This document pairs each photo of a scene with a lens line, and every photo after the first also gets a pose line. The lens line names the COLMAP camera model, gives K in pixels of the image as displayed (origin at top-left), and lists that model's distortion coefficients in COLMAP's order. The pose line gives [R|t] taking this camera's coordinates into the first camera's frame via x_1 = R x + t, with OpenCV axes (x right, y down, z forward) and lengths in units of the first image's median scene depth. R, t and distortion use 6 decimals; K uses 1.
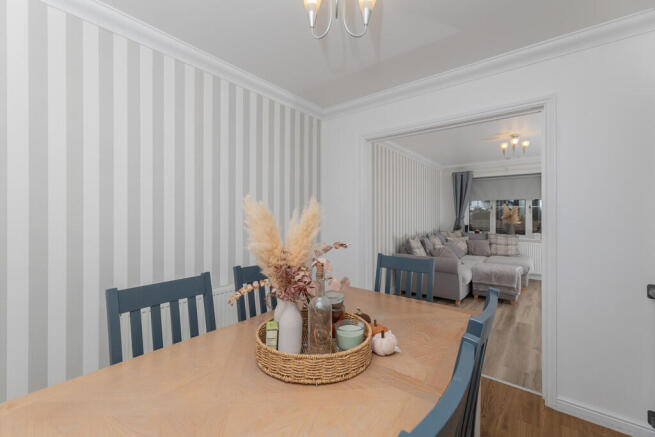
lens RADIAL K [[273.4, 0, 327.5], [0, 273.4, 218.5], [0, 0, 1]] dist [-0.000378, -0.000084]
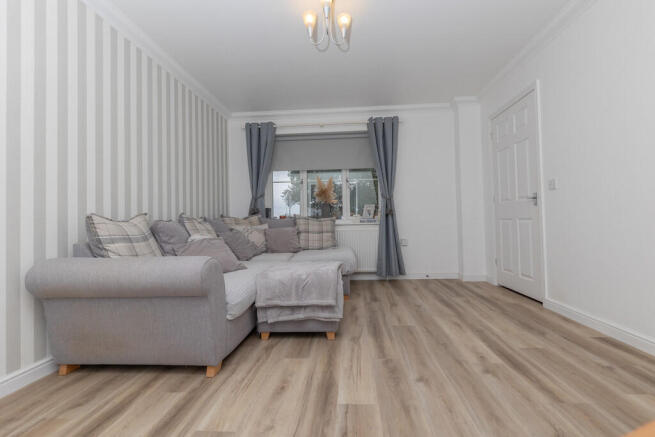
lens RADIAL K [[302.1, 0, 327.5], [0, 302.1, 218.5], [0, 0, 1]] dist [-0.000537, -0.000028]
pose [[0.827947, -0.003881, 0.560792, 0.270131], [0.018281, 0.999631, -0.020072, 0.078120], [-0.560508, 0.026870, 0.827713, 0.400504]]
